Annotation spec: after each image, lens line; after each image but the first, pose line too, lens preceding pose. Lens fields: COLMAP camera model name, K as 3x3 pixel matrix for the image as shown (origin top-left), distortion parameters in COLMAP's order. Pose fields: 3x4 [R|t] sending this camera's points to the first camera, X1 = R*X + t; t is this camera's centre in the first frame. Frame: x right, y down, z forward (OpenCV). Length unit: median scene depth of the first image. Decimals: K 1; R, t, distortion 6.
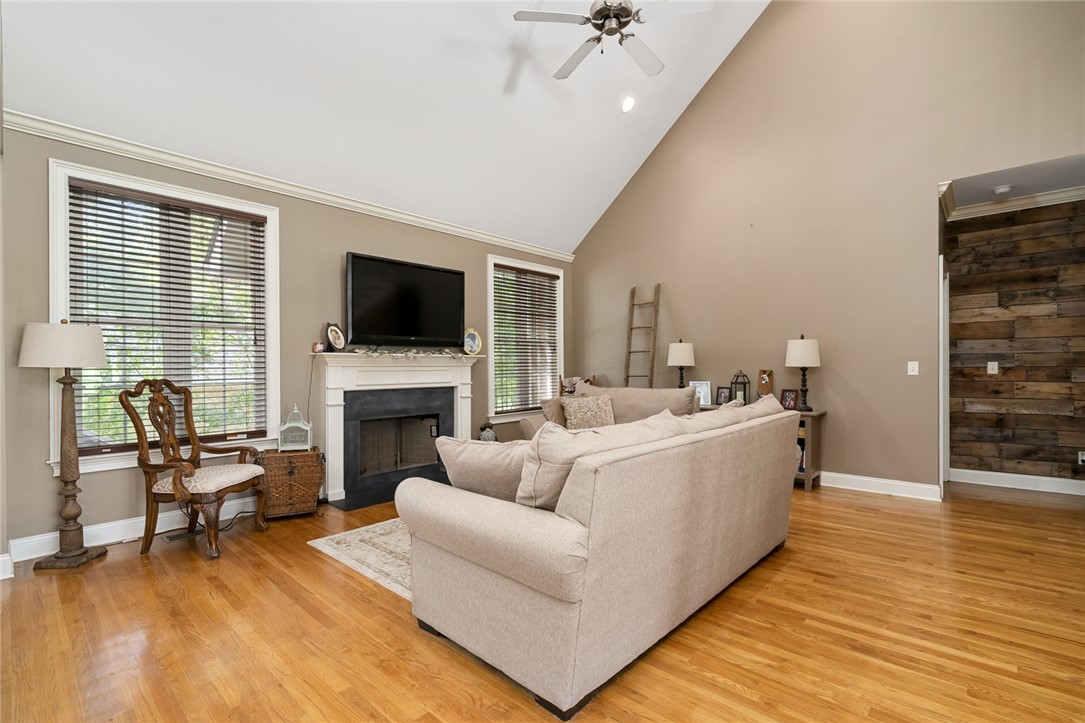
lens RADIAL K [[501.8, 0, 545.6], [0, 501.8, 367.6], [0, 0, 1]] dist [-0.002290, 0.000827]
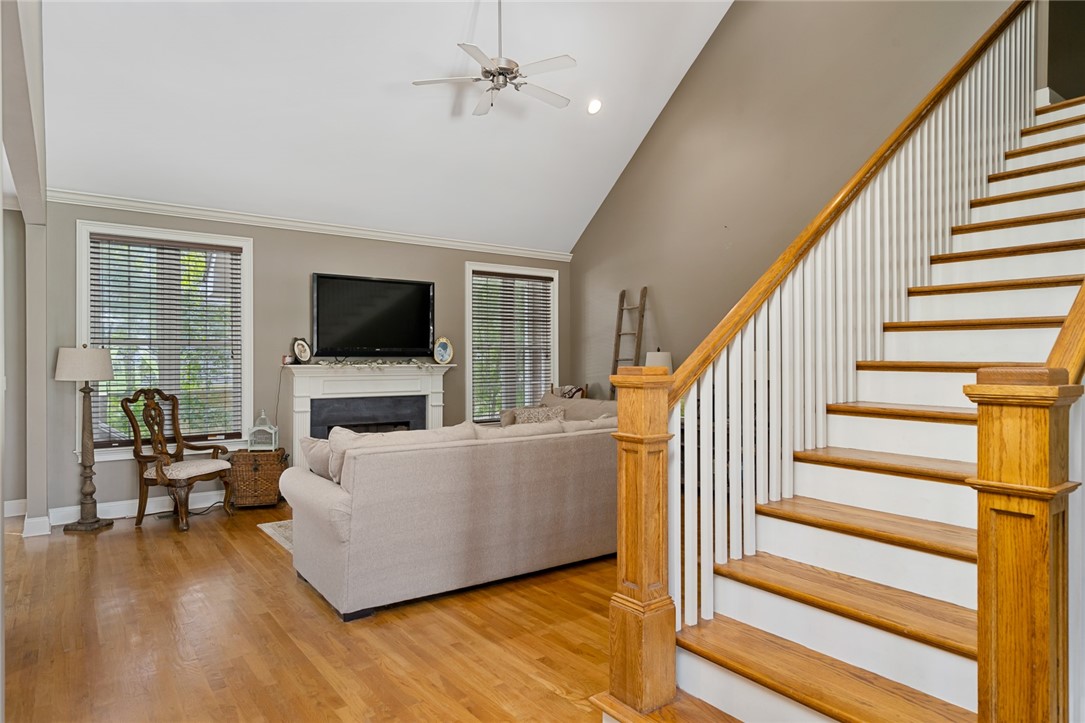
lens RADIAL K [[652.1, 0, 535.8], [0, 652.1, 362.5], [0, 0, 1]] dist [0.012869, -0.003843]
pose [[0.980767, 0.003598, -0.195150, 0.442457], [-0.004253, 0.999987, -0.002940, -0.038090], [0.195137, 0.003714, 0.980769, -0.378048]]
